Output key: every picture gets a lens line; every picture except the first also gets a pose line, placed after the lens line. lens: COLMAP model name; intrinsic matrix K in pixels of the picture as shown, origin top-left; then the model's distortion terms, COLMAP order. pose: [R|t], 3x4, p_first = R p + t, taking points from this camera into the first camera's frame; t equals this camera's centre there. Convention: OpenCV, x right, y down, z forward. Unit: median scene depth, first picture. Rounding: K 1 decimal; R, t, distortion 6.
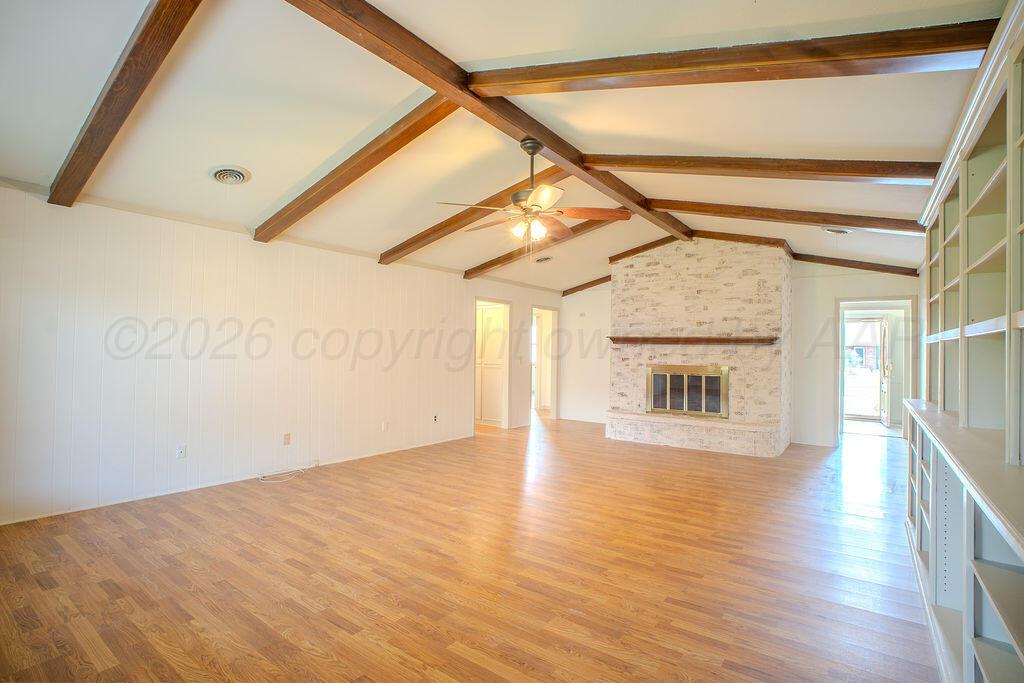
lens RADIAL K [[495.8, 0, 514.3], [0, 495.8, 339.8], [0, 0, 1]] dist [-0.066964, 0.020908]
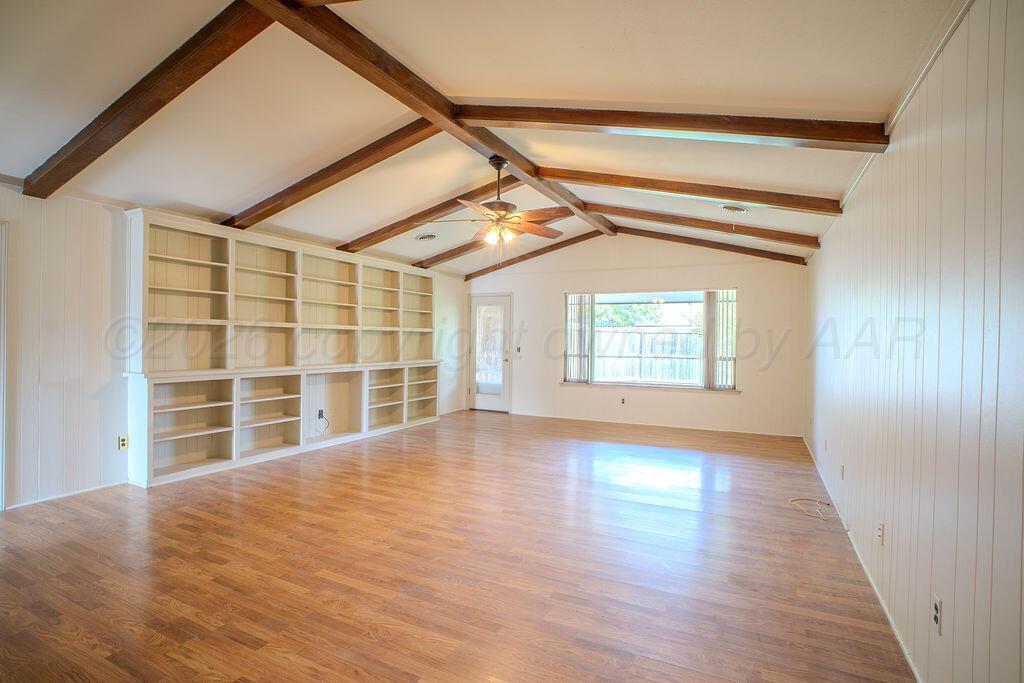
lens RADIAL K [[495.8, 0, 514.7], [0, 495.8, 340.8], [0, 0, 1]] dist [-0.066964, 0.020908]
pose [[-0.984944, -0.030564, -0.170152, 0.108638], [-0.027298, 0.999396, -0.021500, 0.028289], [0.170706, -0.016531, -0.985183, 1.252812]]
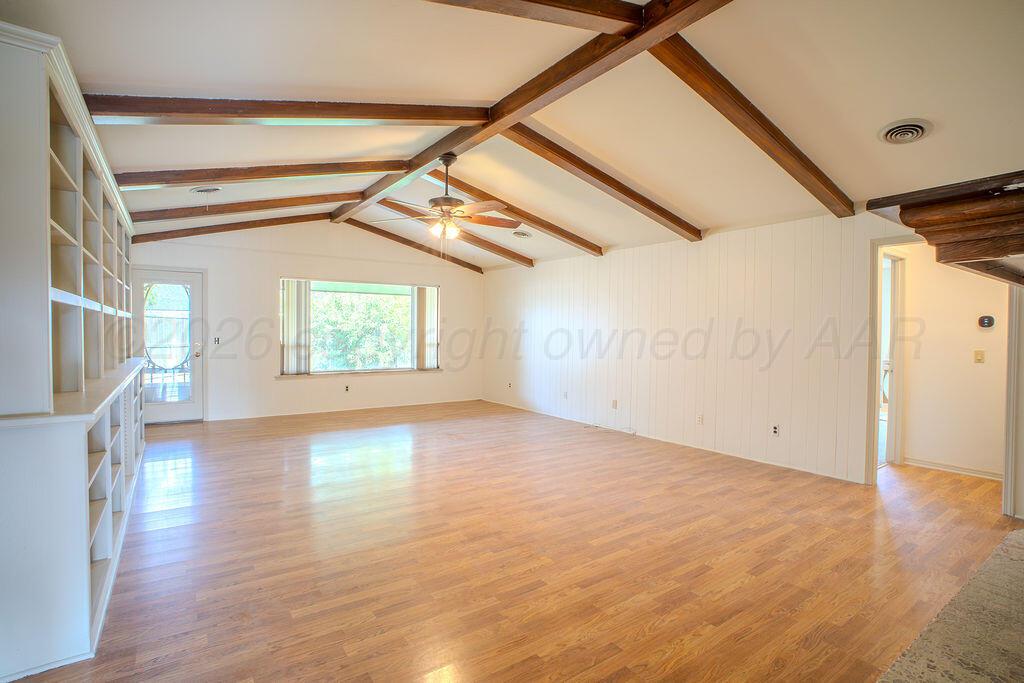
lens RADIAL K [[495.8, 0, 519.2], [0, 495.8, 336.0], [0, 0, 1]] dist [-0.066964, 0.020908]
pose [[-0.310913, -0.012471, -0.950357, 0.652267], [0.005282, 0.999876, -0.014849, 0.031910], [0.950424, -0.009636, -0.310809, 0.897549]]
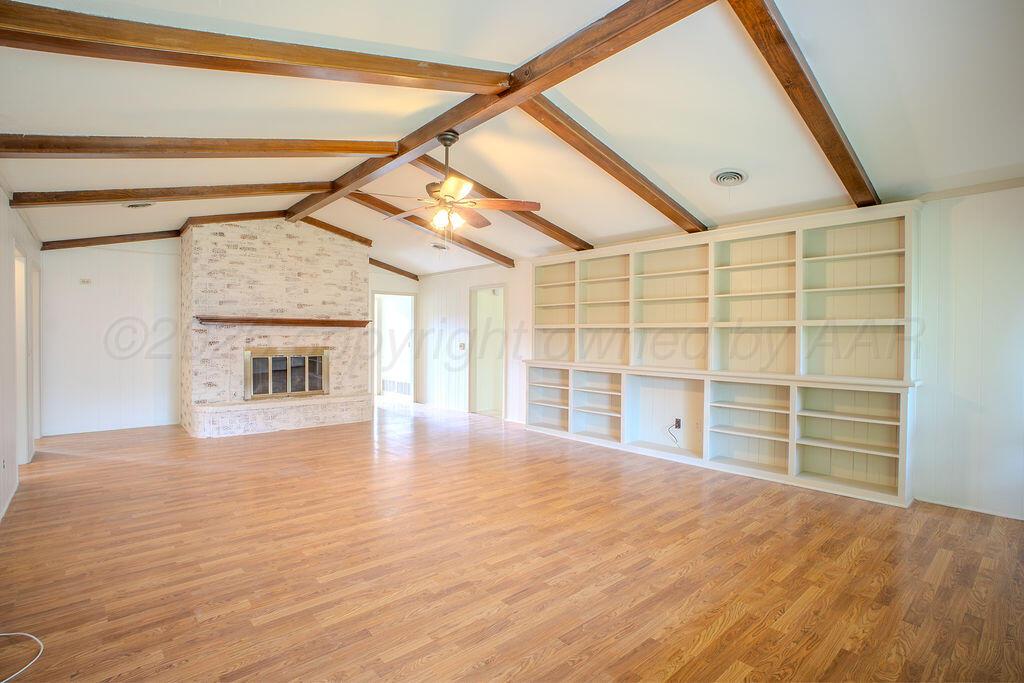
lens RADIAL K [[495.8, 0, 514.8], [0, 495.8, 339.7], [0, 0, 1]] dist [-0.066964, 0.020908]
pose [[0.211184, -0.023658, 0.977160, -0.556119], [-0.022739, 0.999318, 0.029109, -0.002326], [-0.977182, -0.028367, 0.210502, 0.369342]]
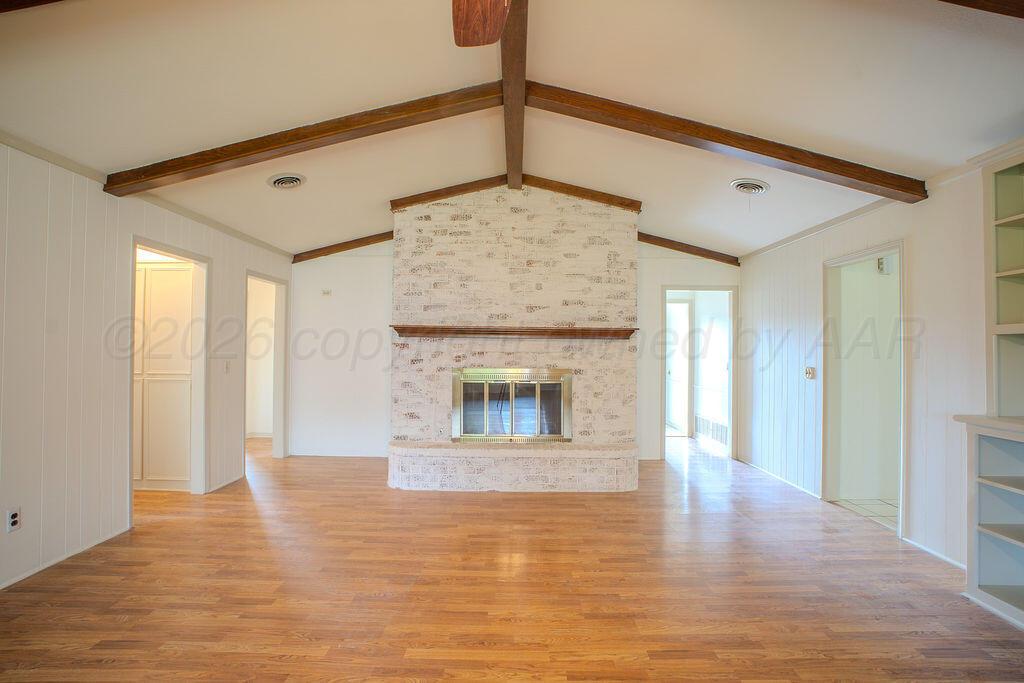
lens RADIAL K [[495.8, 0, 512.7], [0, 495.8, 340.5], [0, 0, 1]] dist [-0.066964, 0.020908]
pose [[0.810733, 0.002009, 0.585413, -0.059462], [-0.007181, 0.999953, 0.006513, 0.008639], [-0.585373, -0.009484, 0.810709, 0.469208]]
